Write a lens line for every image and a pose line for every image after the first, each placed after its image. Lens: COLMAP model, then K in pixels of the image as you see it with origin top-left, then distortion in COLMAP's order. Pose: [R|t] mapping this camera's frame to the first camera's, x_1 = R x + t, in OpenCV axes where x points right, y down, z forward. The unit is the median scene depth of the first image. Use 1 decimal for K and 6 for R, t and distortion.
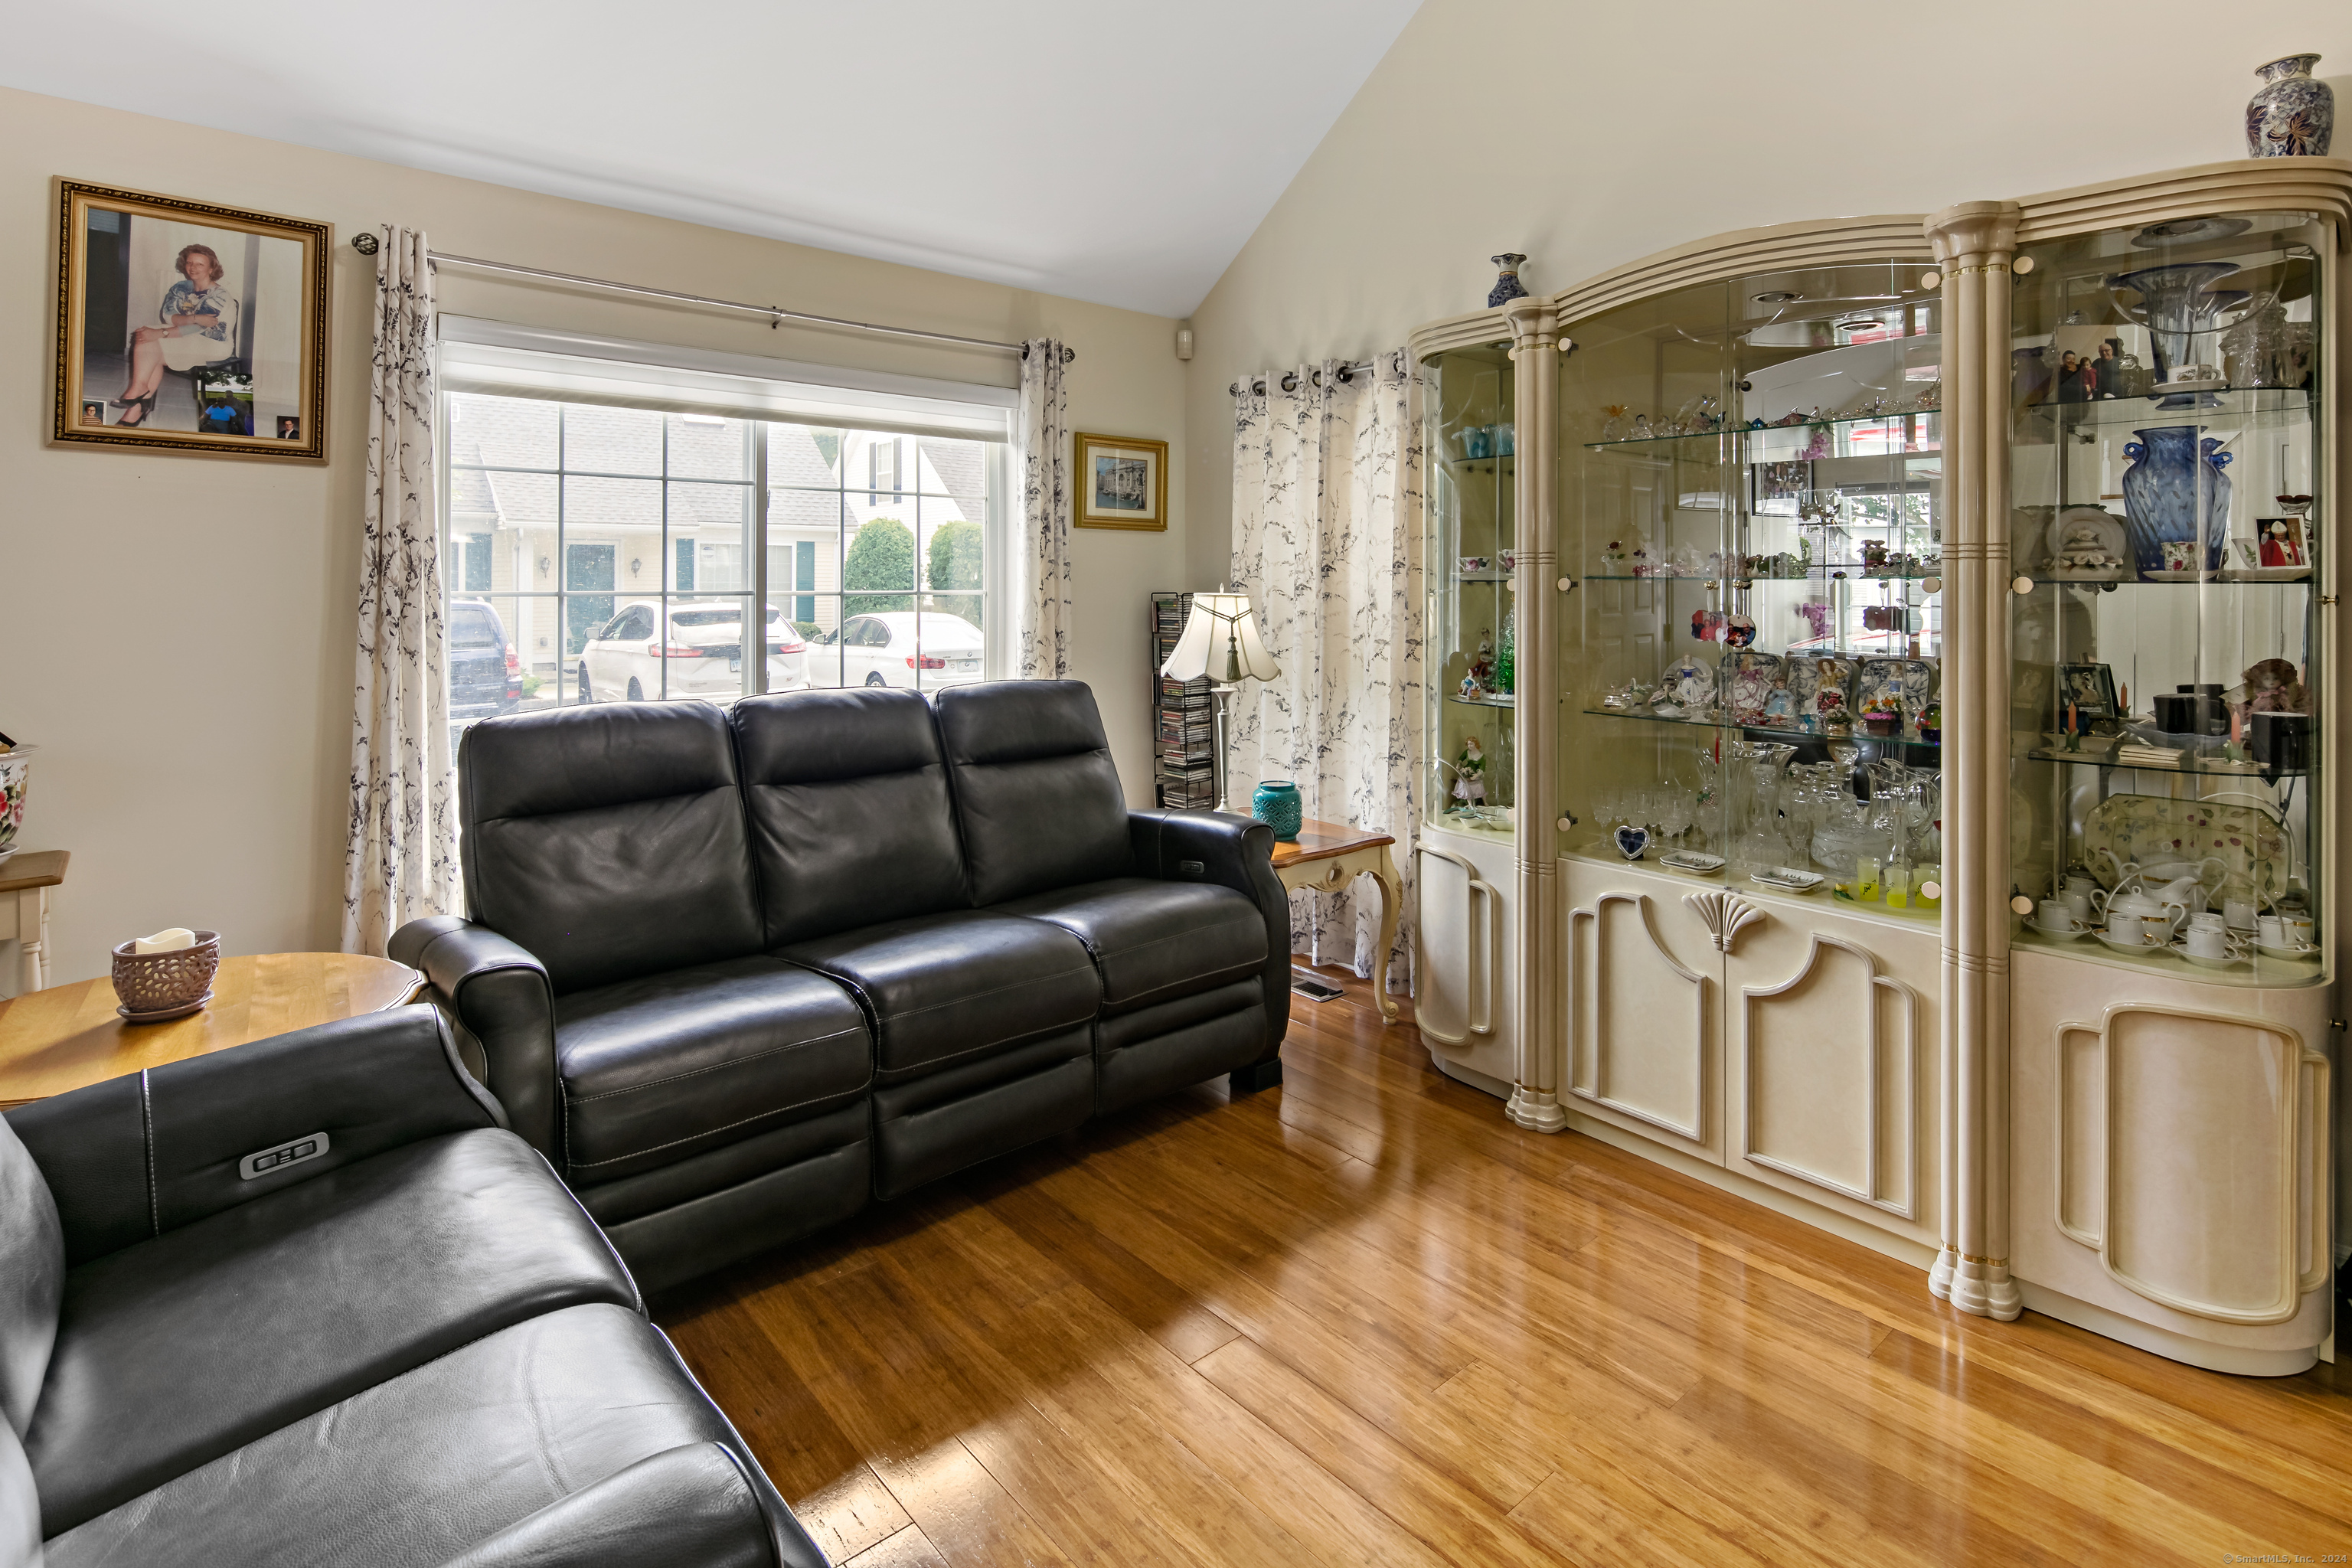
lens RADIAL K [[1145.9, 0, 1179.3], [0, 1145.9, 583.7], [0, 0, 1]] dist [0.007721, -0.005568]
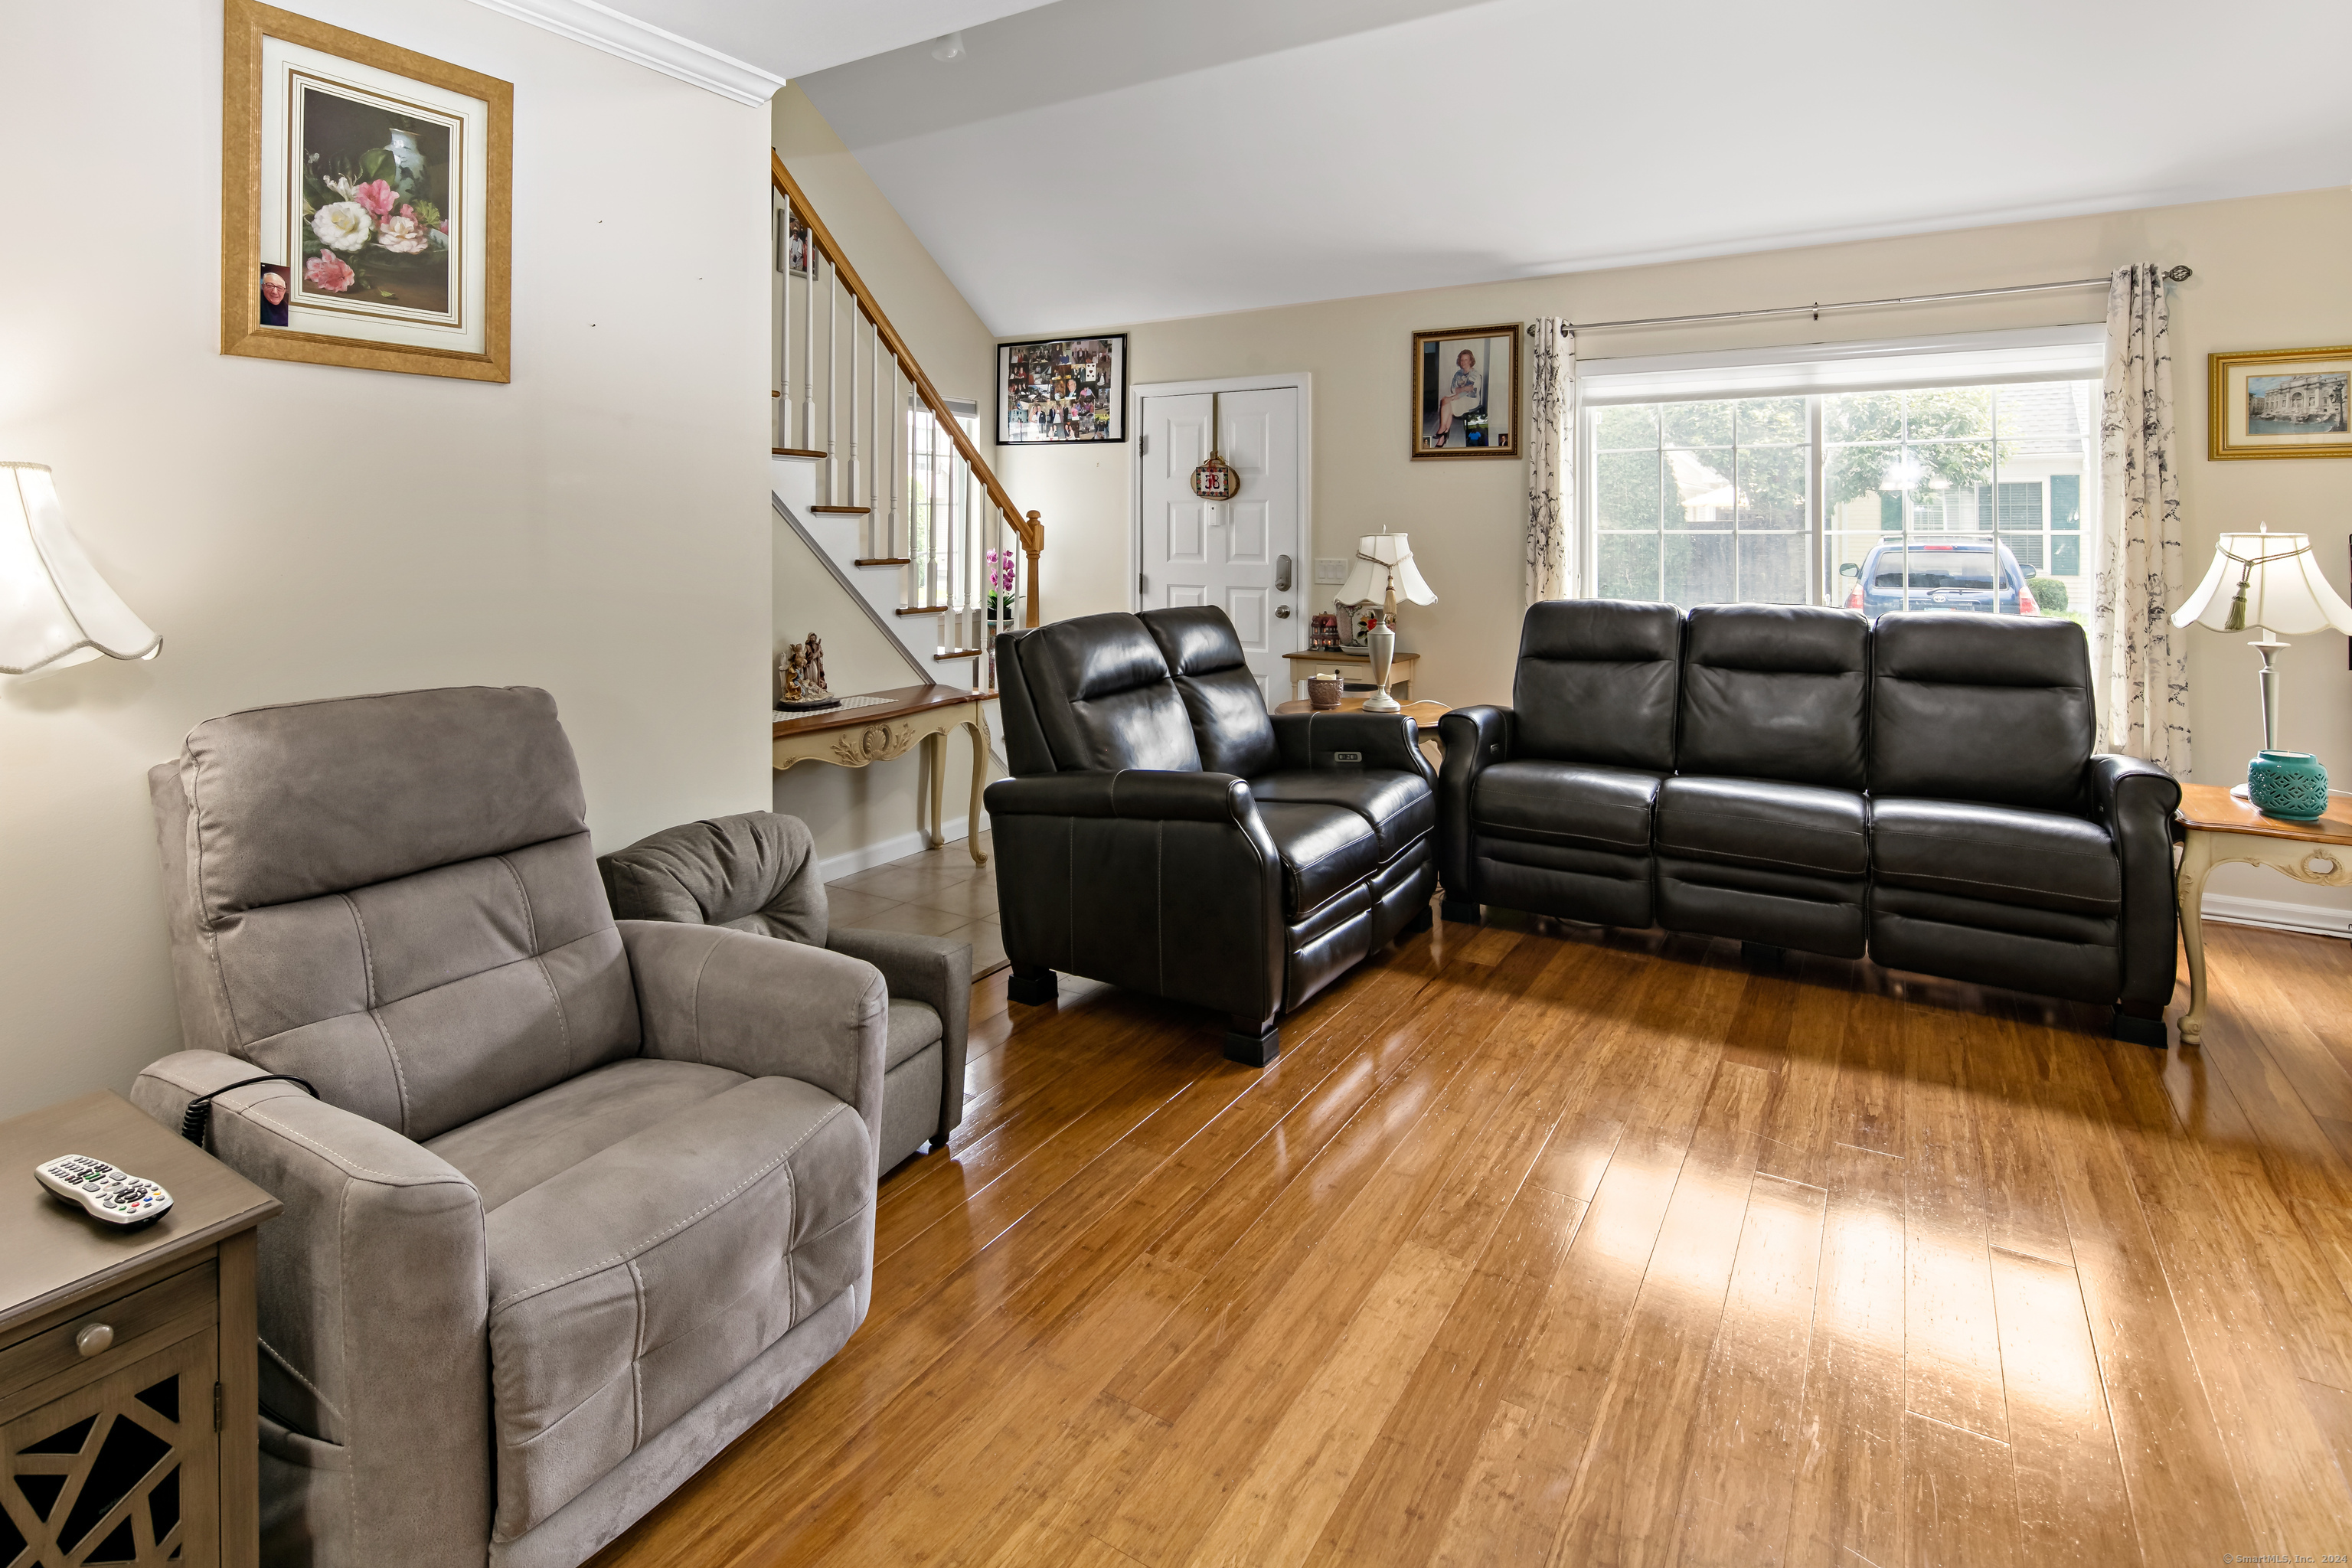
lens RADIAL K [[1199.2, 0, 1107.8], [0, 1199.2, 524.6], [0, 0, 1]] dist [0.006478, -0.004907]
pose [[0.262999, -0.004703, -0.964785, 0.896109], [0.000077, 0.999988, -0.004853, 0.007813], [0.964796, 0.001202, 0.262996, -0.105060]]
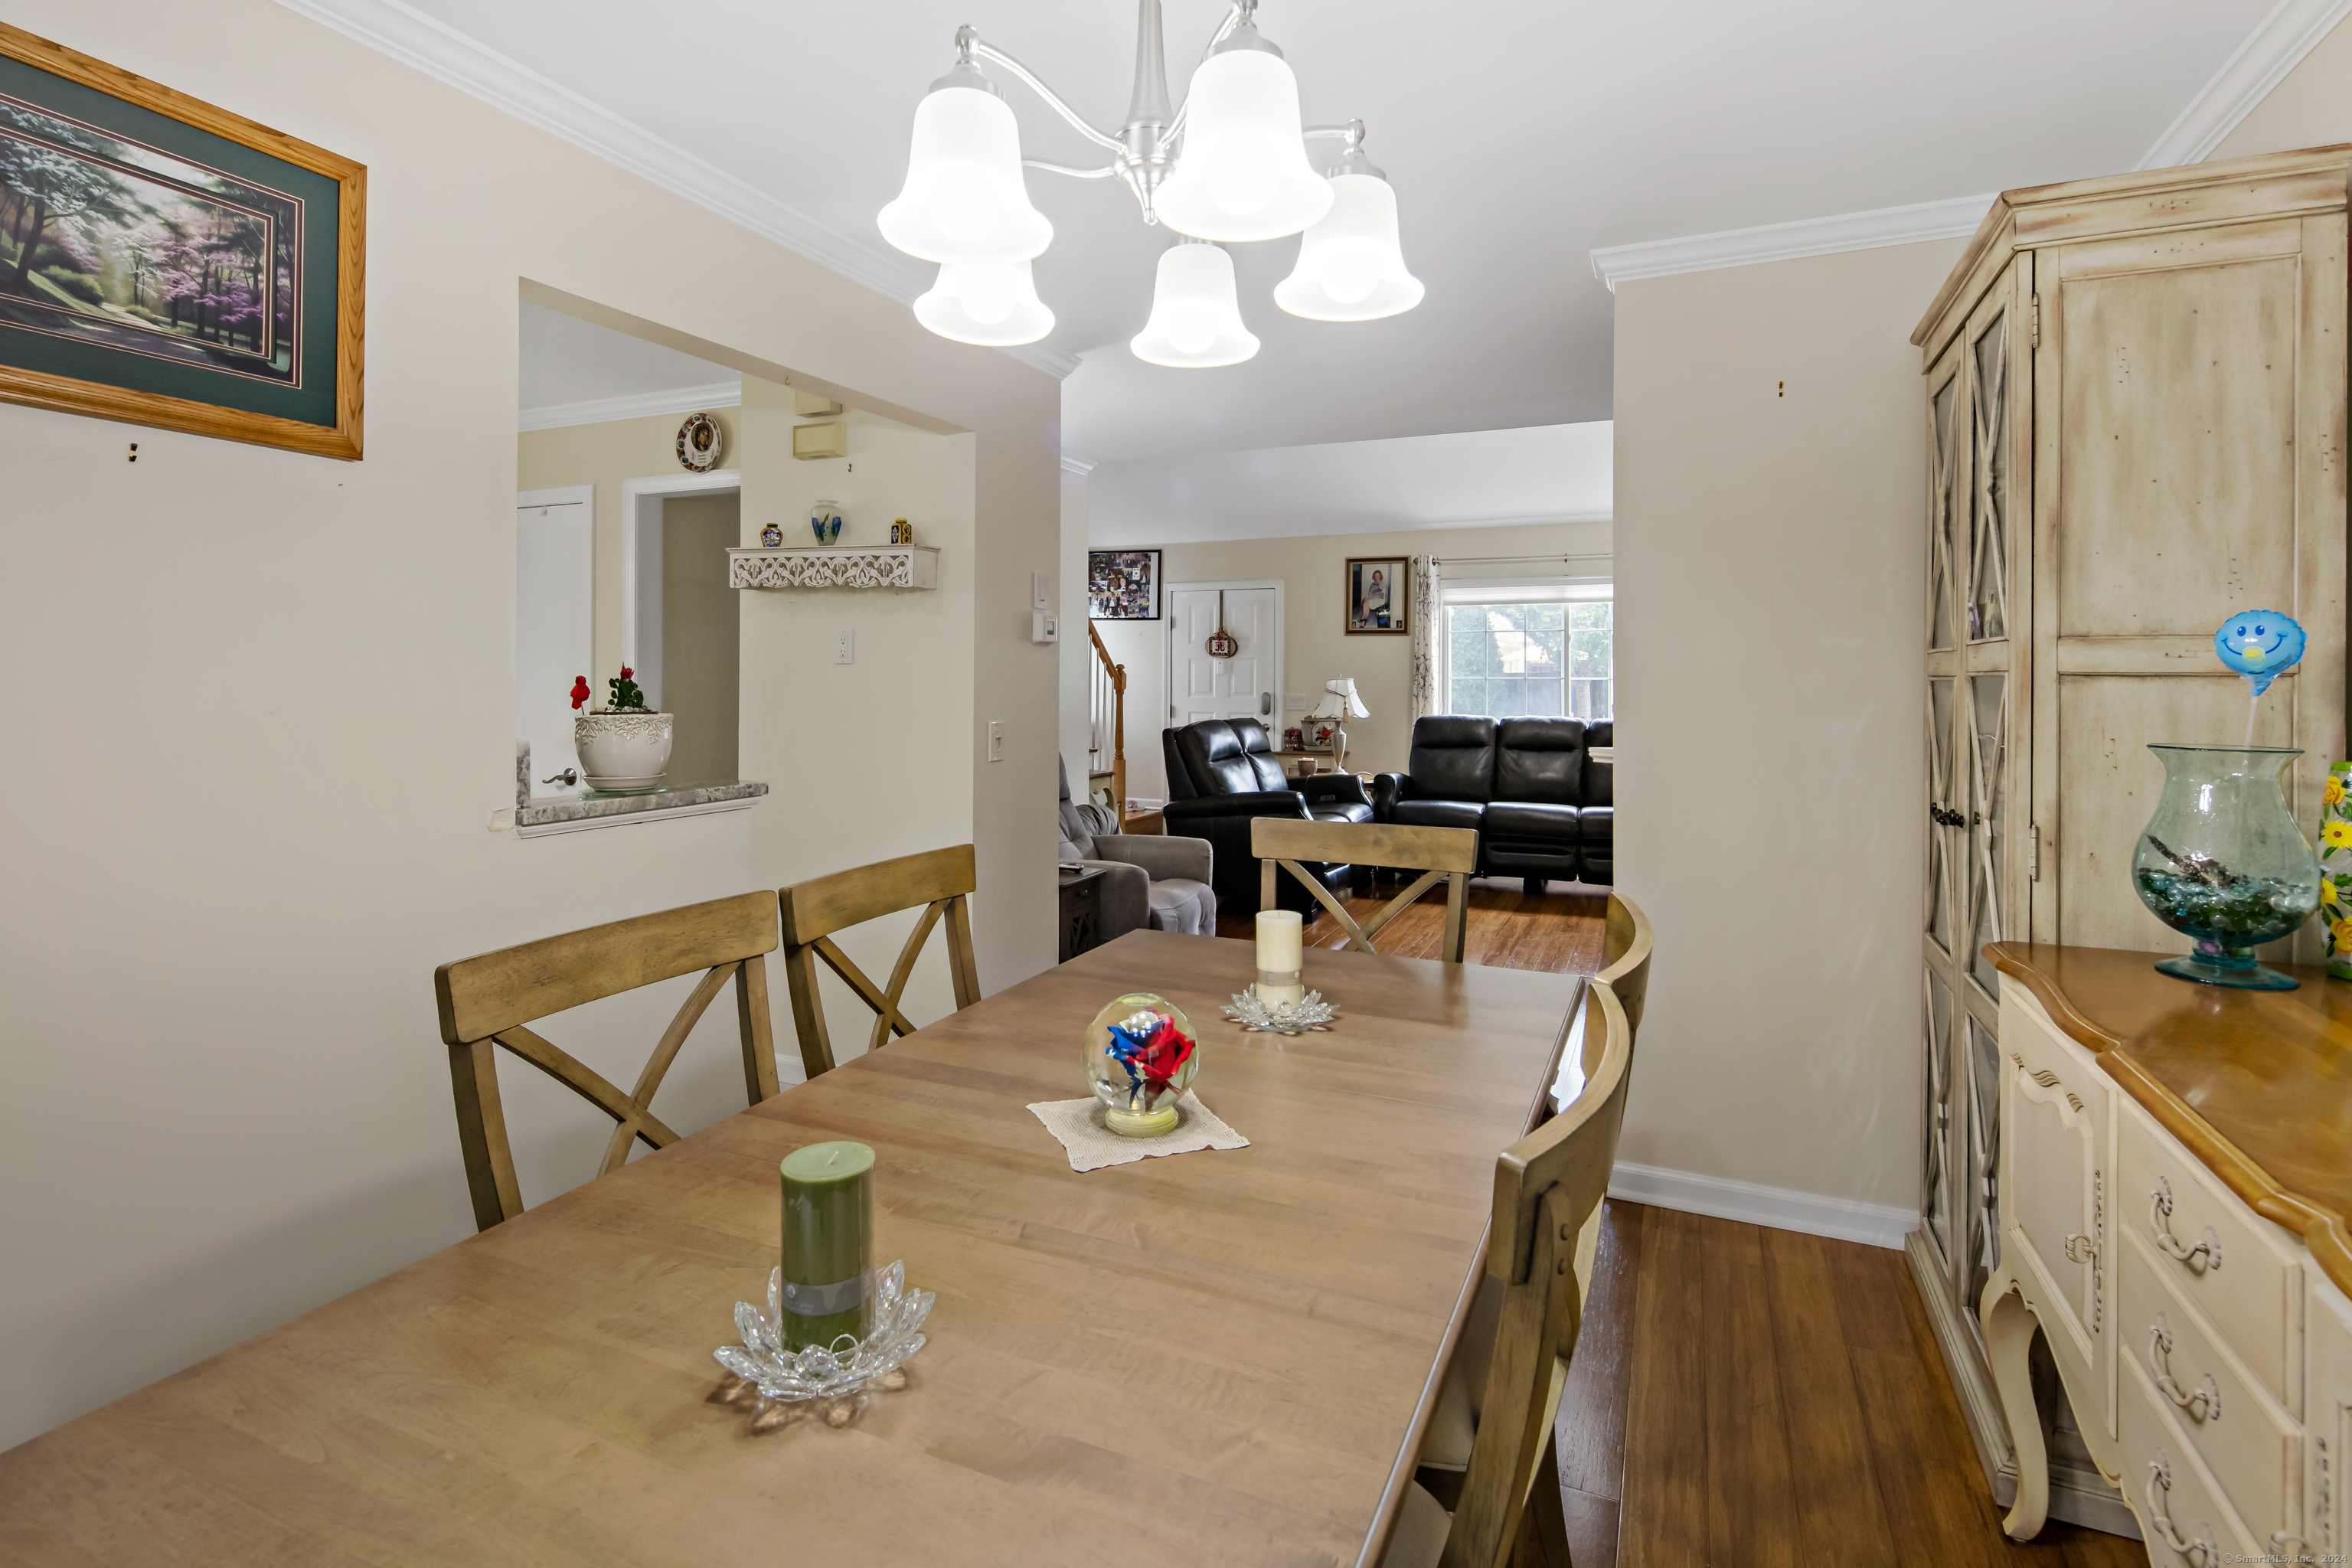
lens RADIAL K [[1145.9, 0, 1166.0], [0, 1145.9, 663.5], [0, 0, 1]] dist [0.007721, -0.005568]
pose [[0.411163, -0.011771, -0.911486, 1.790600], [-0.001608, 0.999906, -0.013638, 0.014058], [0.911561, 0.007073, 0.411105, -0.847750]]
